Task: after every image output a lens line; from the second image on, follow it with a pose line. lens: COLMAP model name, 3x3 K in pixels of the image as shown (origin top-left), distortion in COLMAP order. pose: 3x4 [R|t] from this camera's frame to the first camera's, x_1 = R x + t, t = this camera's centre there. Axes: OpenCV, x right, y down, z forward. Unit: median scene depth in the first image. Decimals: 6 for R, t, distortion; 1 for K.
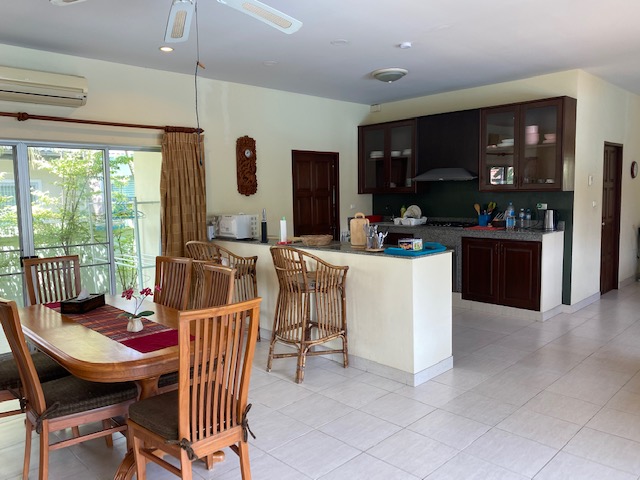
lens RADIAL K [[490.8, 0, 315.8], [0, 490.8, 241.9], [0, 0, 1]] dist [0.000387, -0.012809]
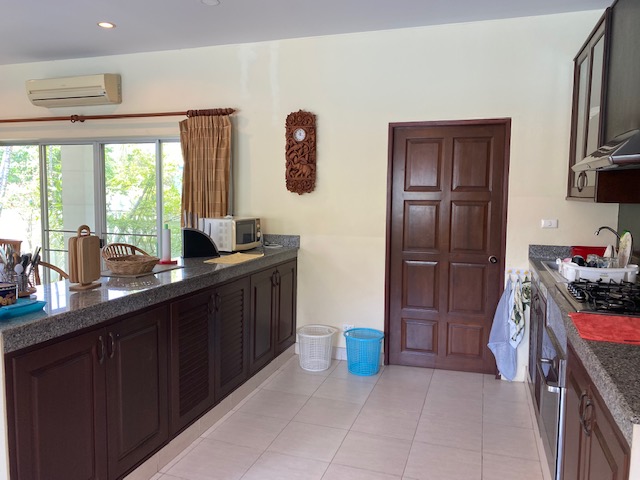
lens RADIAL K [[490.8, 0, 315.8], [0, 490.8, 241.9], [0, 0, 1]] dist [0.000387, -0.012809]
pose [[0.469548, 0.131808, -0.873013, 0.590191], [-0.100254, 0.990358, 0.095603, -0.113063], [0.877196, 0.042633, 0.478235, 0.797867]]
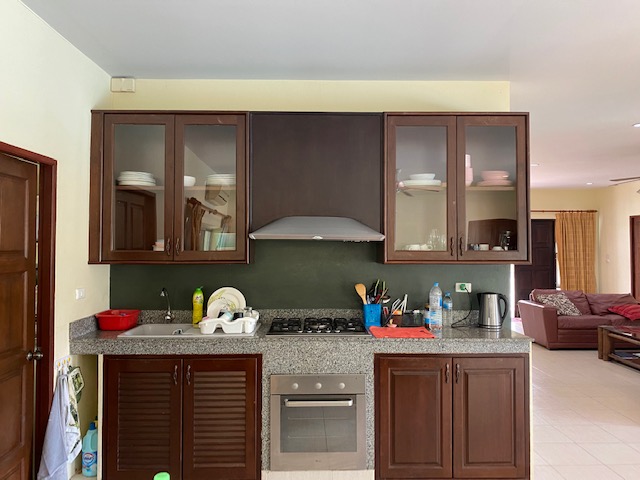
lens RADIAL K [[482.5, 0, 320.7], [0, 482.5, 228.8], [0, 0, 1]] dist [0.005909, -0.003496]
pose [[0.686602, 0.043284, 0.725744, -0.117974], [0.059576, 0.991520, -0.115498, -0.095208], [-0.724588, 0.122538, 0.678201, 0.790417]]
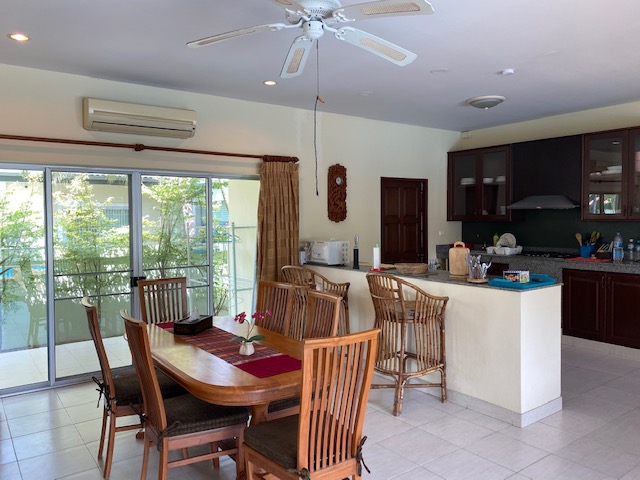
lens RADIAL K [[490.8, 0, 317.1], [0, 490.8, 238.1], [0, 0, 1]] dist [-0.006444, -0.013171]
pose [[0.989319, 0.016748, -0.144805, -0.039391], [-0.025160, 0.998088, -0.056458, -0.003833], [0.143582, 0.059498, 0.987848, -0.002703]]
